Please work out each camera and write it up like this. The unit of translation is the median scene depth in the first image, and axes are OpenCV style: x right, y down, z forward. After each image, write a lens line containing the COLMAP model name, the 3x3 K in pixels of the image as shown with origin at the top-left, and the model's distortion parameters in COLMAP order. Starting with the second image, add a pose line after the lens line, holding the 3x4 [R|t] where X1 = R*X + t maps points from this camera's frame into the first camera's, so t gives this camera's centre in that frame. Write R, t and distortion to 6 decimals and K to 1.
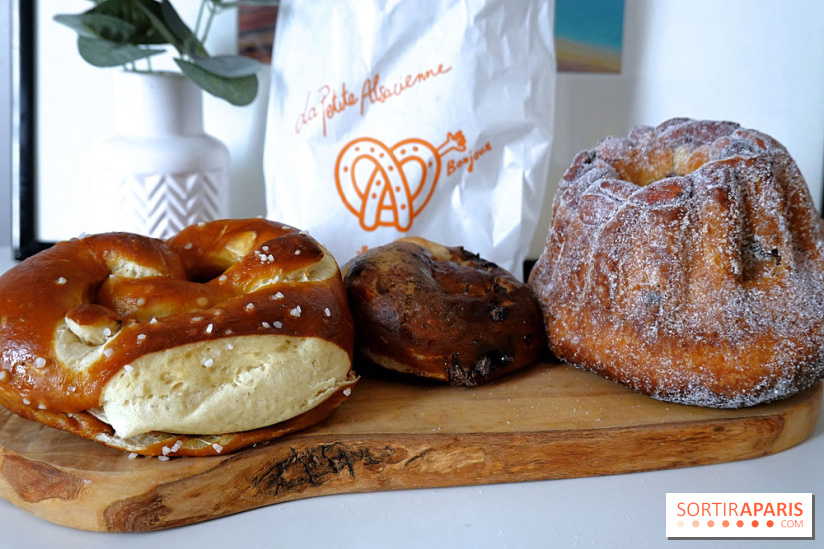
lens RADIAL K [[764.4, 0, 411.4], [0, 764.4, 276.7], [0, 0, 1]] dist [-0.011193, 0.000000]
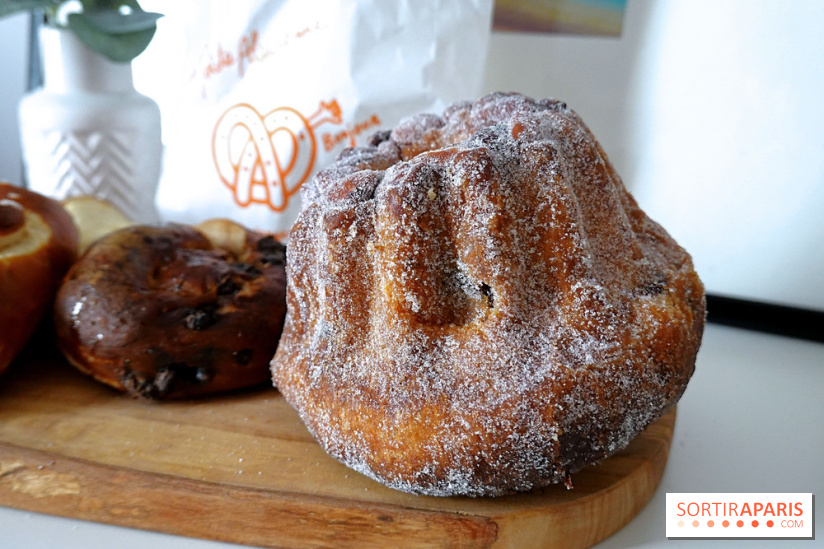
lens RADIAL K [[764.4, 0, 411.8], [0, 764.4, 276.8], [0, 0, 1]] dist [-0.011193, 0.000000]
pose [[0.936956, 0.119670, -0.328317, 0.616716], [-0.106695, 0.992638, 0.057323, -0.073086], [0.332759, -0.018679, 0.942827, 0.308104]]
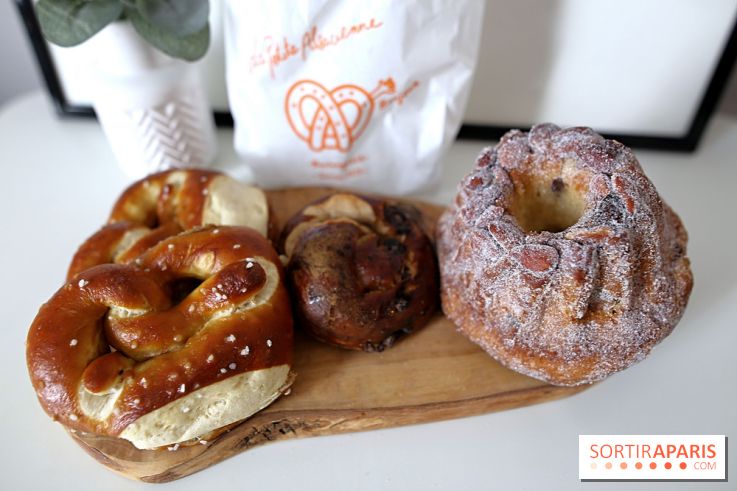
lens RADIAL K [[532.9, 0, 368.3], [0, 532.9, 242.8], [0, 0, 1]] dist [-0.056551, 0.034714]
pose [[0.998799, 0.018257, -0.045468, 0.098516], [0.009136, 0.842306, 0.538922, -0.565361], [0.048137, -0.538690, 0.841128, 0.280016]]
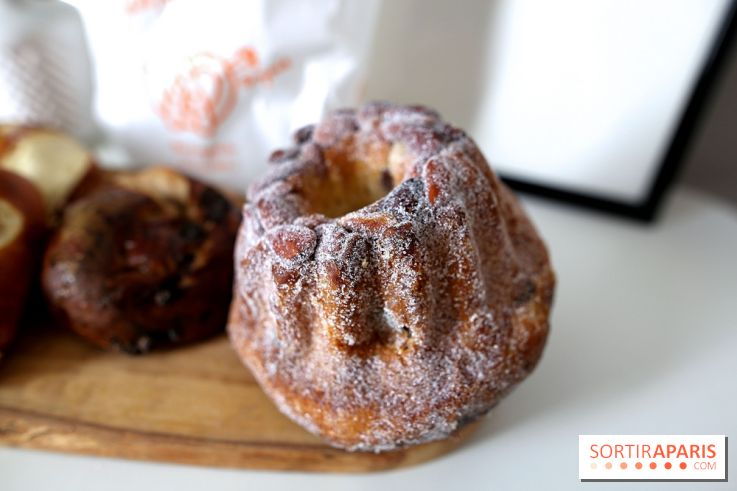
lens RADIAL K [[532.9, 0, 371.1], [0, 532.9, 243.7], [0, 0, 1]] dist [-0.056551, 0.034714]
pose [[0.973905, 0.187730, -0.127541, 0.479199], [-0.121508, 0.905932, 0.405614, -0.354729], [0.191690, -0.379532, 0.905102, 0.446993]]
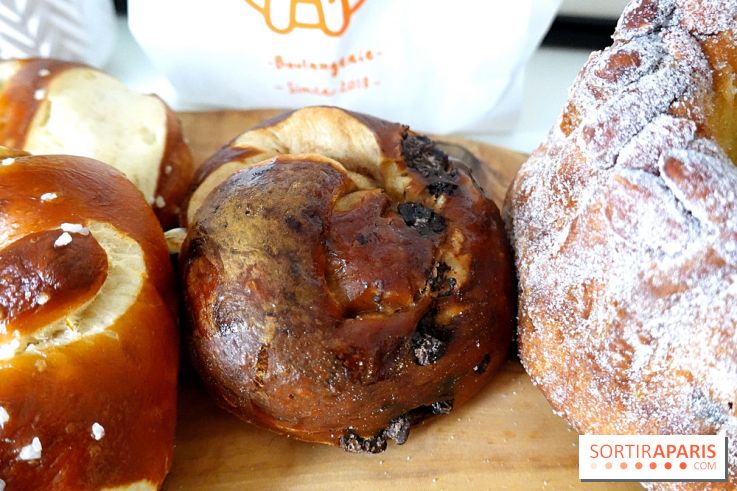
lens RADIAL K [[683.7, 0, 368.1], [0, 683.7, 246.6], [0, 0, 1]] dist [-0.011193, 0.000000]
pose [[0.993156, 0.060415, -0.099951, 0.118320], [0.003222, 0.841308, 0.540546, -0.308989], [0.116747, -0.537169, 0.835356, 0.623003]]
